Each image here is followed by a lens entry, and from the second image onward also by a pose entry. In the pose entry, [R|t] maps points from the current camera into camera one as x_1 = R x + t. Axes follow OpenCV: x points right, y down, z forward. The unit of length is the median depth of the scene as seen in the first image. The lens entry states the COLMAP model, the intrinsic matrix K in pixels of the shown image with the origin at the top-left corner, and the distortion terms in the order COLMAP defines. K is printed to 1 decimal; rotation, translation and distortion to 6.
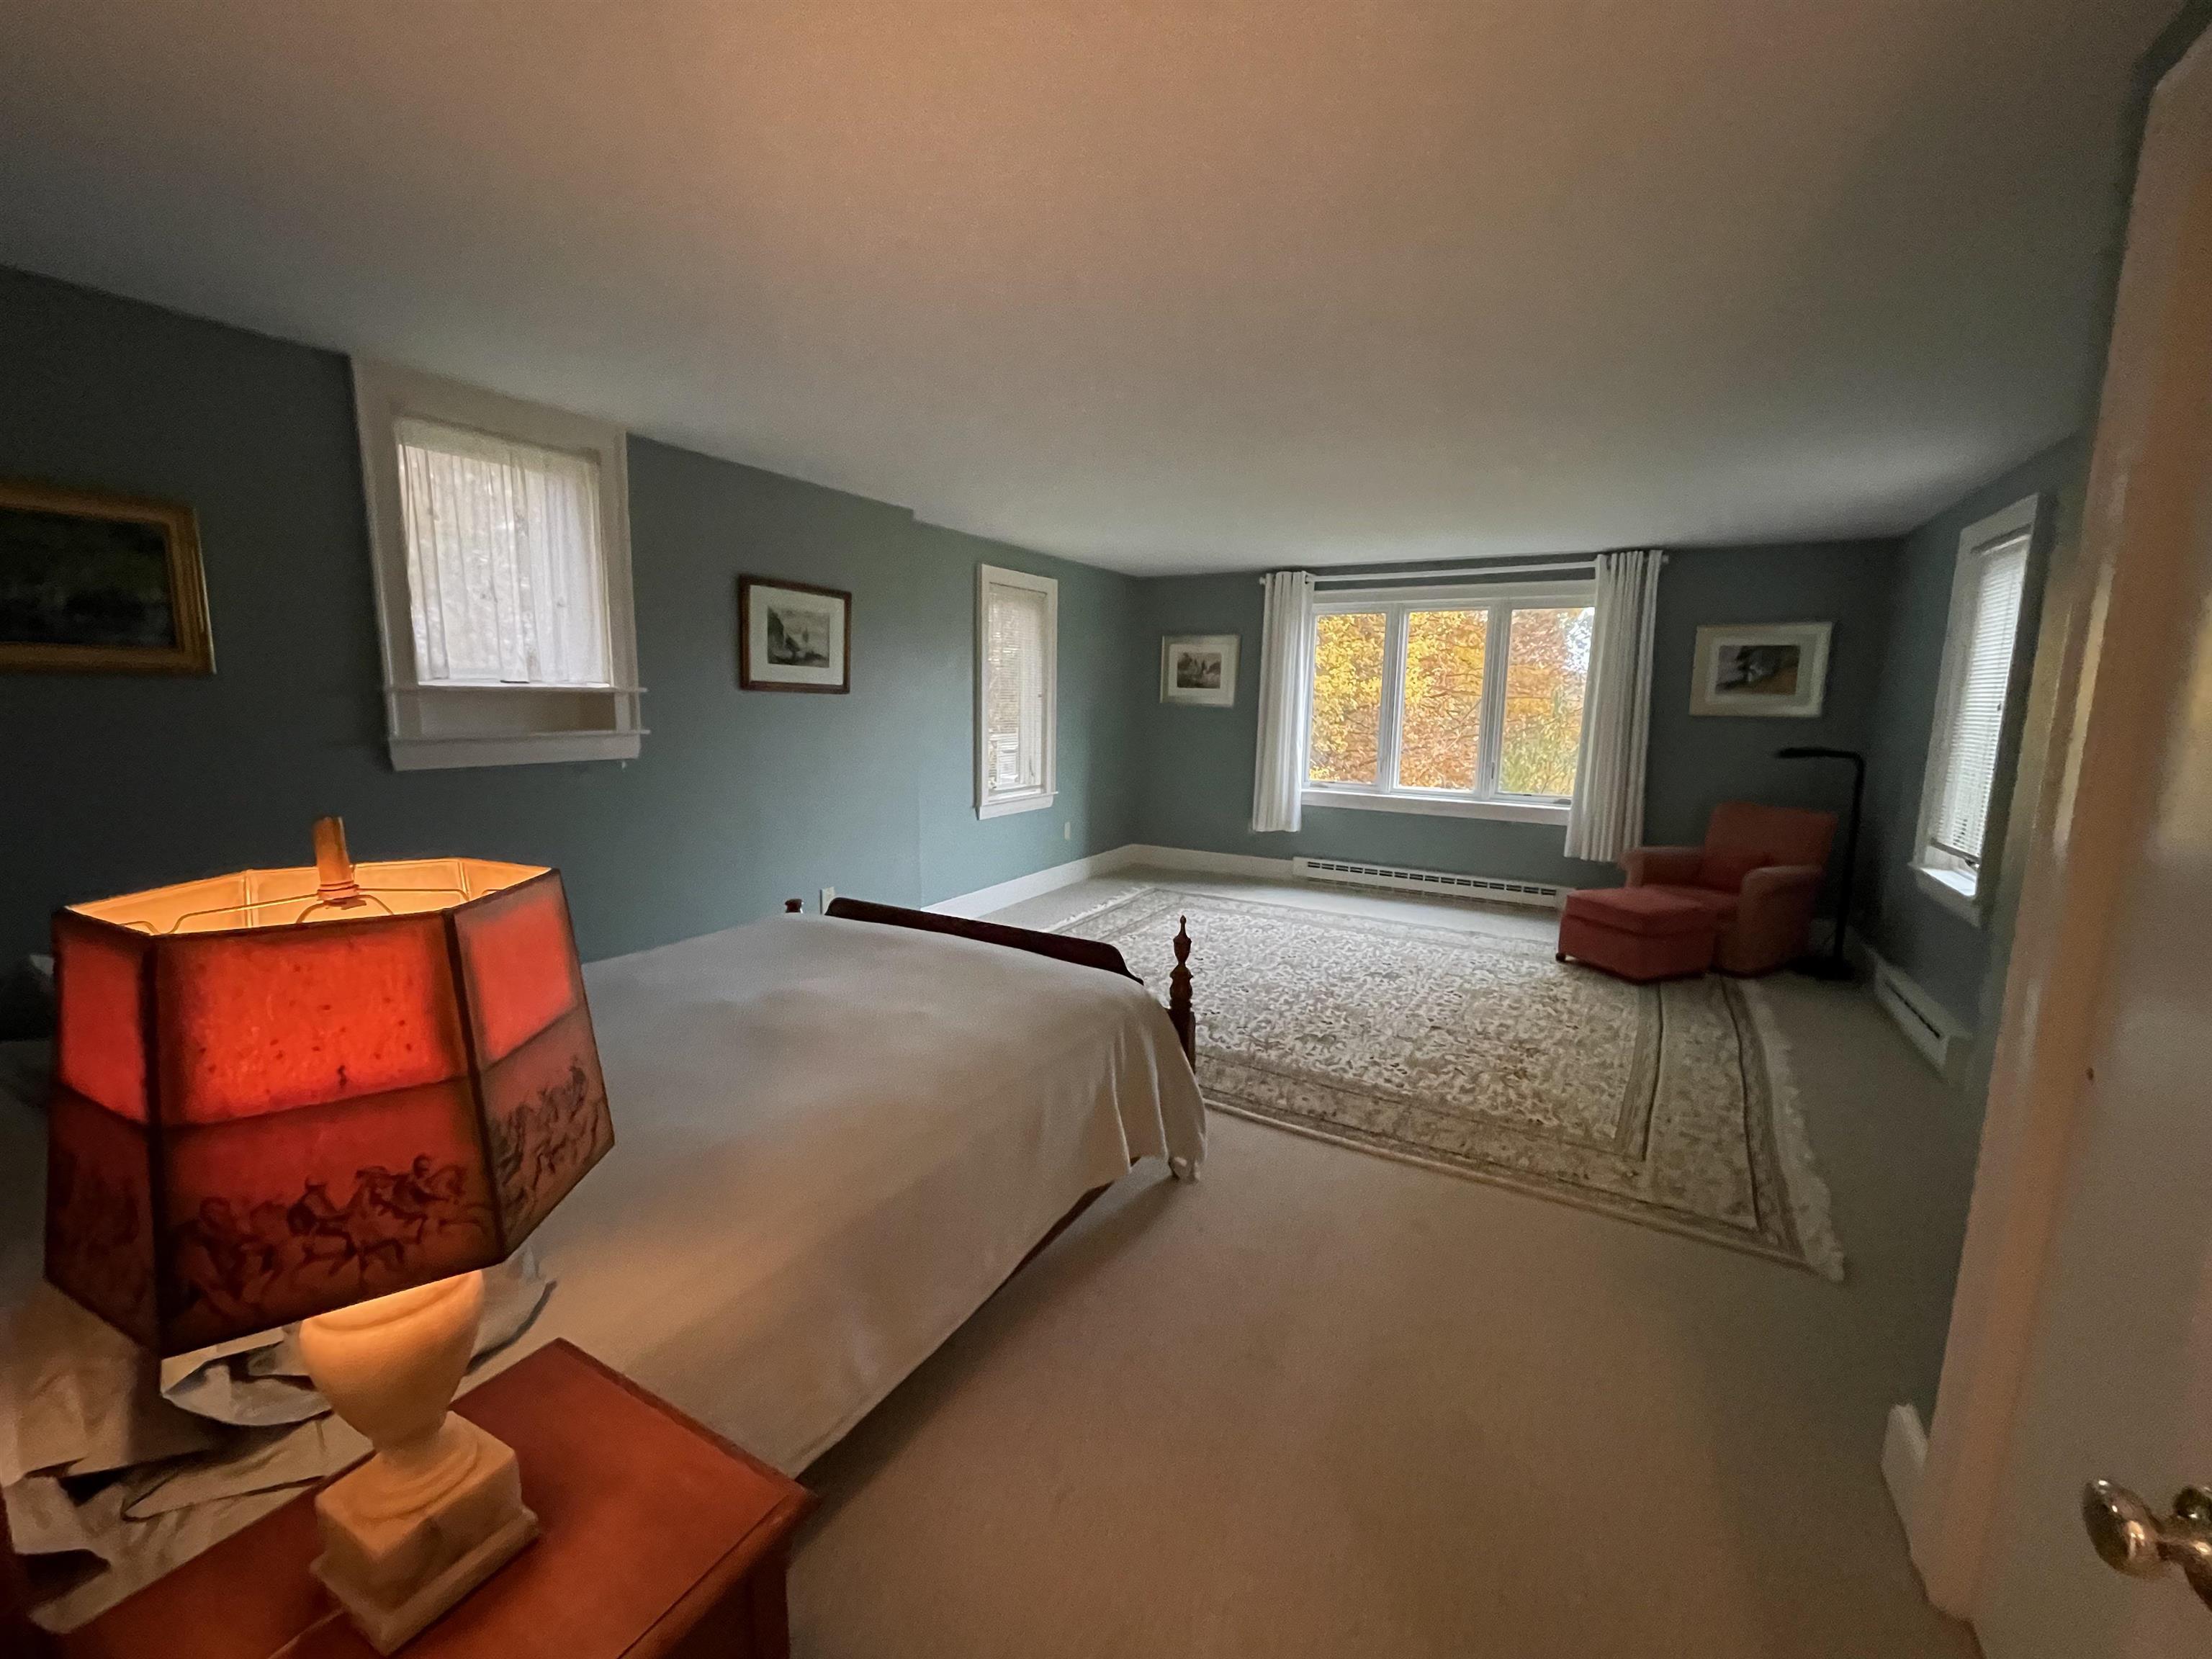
lens RADIAL K [[895.2, 0, 1100.0], [0, 895.2, 815.3], [0, 0, 1]] dist [0.001957, -0.001902]
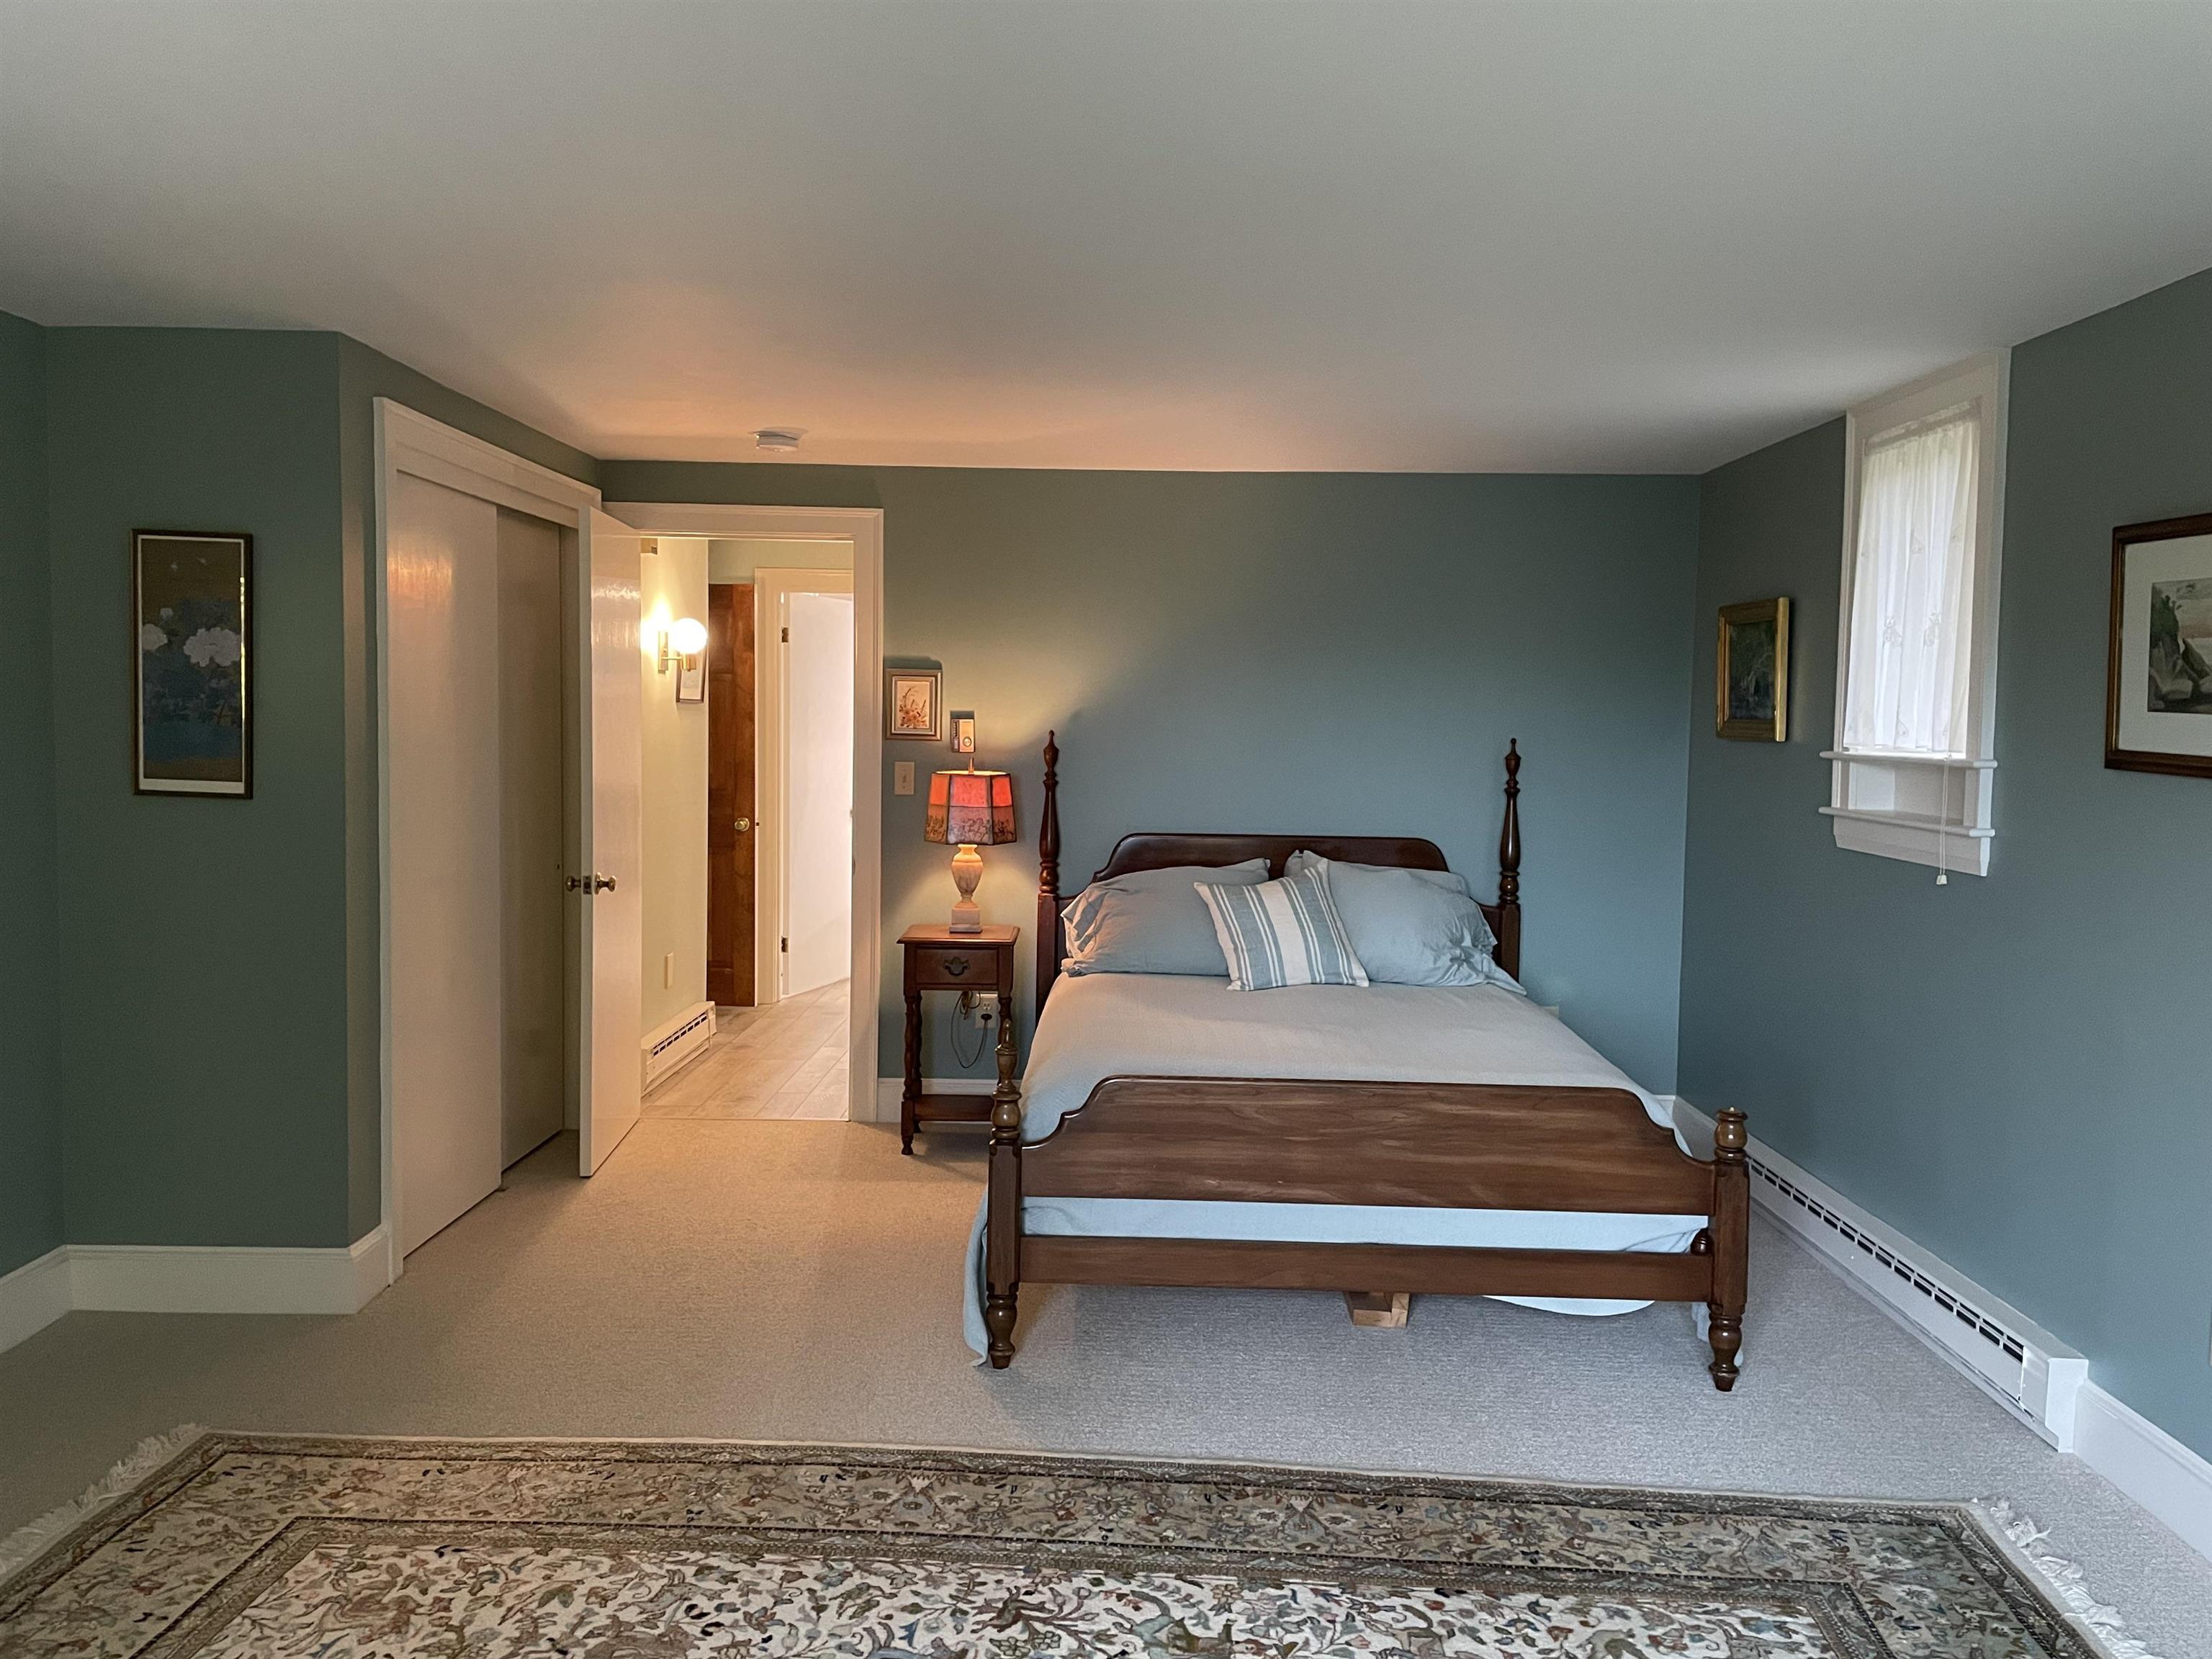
lens RADIAL K [[1690.6, 0, 1096.8], [0, 1690.6, 828.1], [0, 0, 1]] dist [0.005311, -0.021220]
pose [[-0.869808, 0.001462, -0.493388, 0.486743], [-0.102524, 0.977633, 0.183639, -0.211470], [0.482621, 0.210315, -0.850203, 1.455472]]
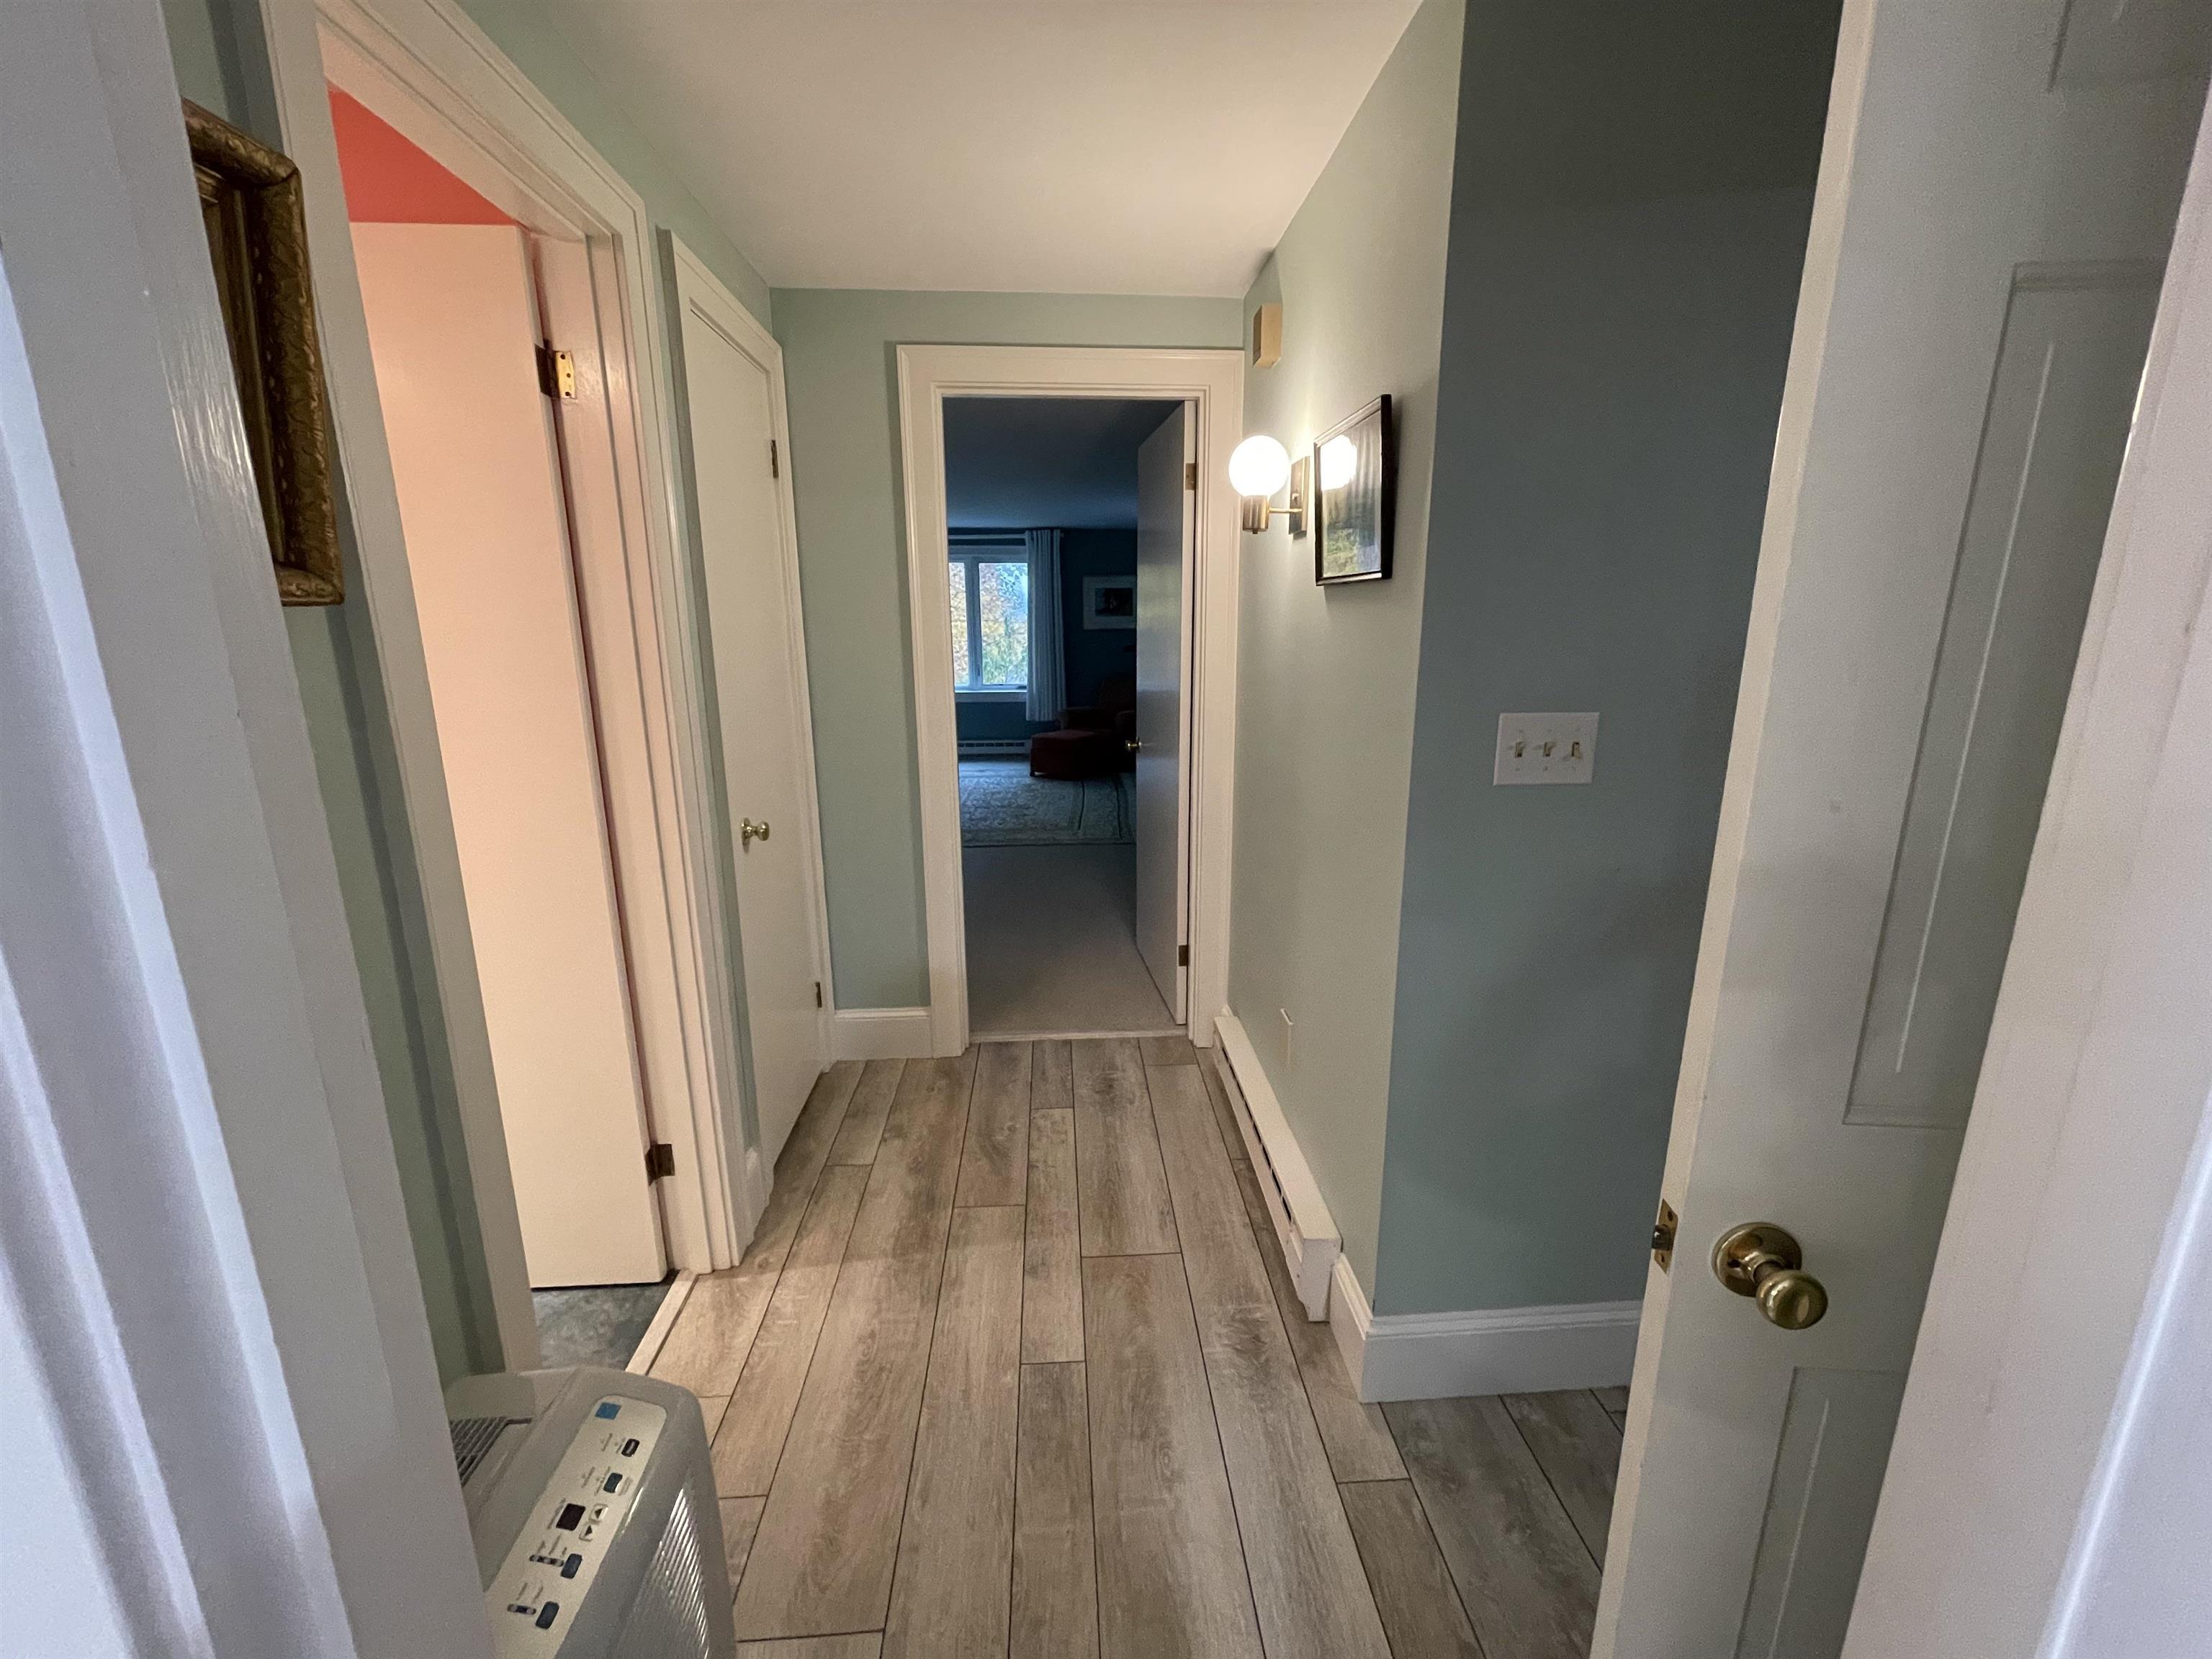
lens RADIAL K [[895.2, 0, 1109.2], [0, 895.2, 823.5], [0, 0, 1]] dist [0.001957, -0.001902]
pose [[0.827410, -0.138826, 0.544169, -0.383756], [0.090935, 0.989297, 0.114117, 0.085891], [-0.554187, -0.044938, 0.831178, -0.633591]]
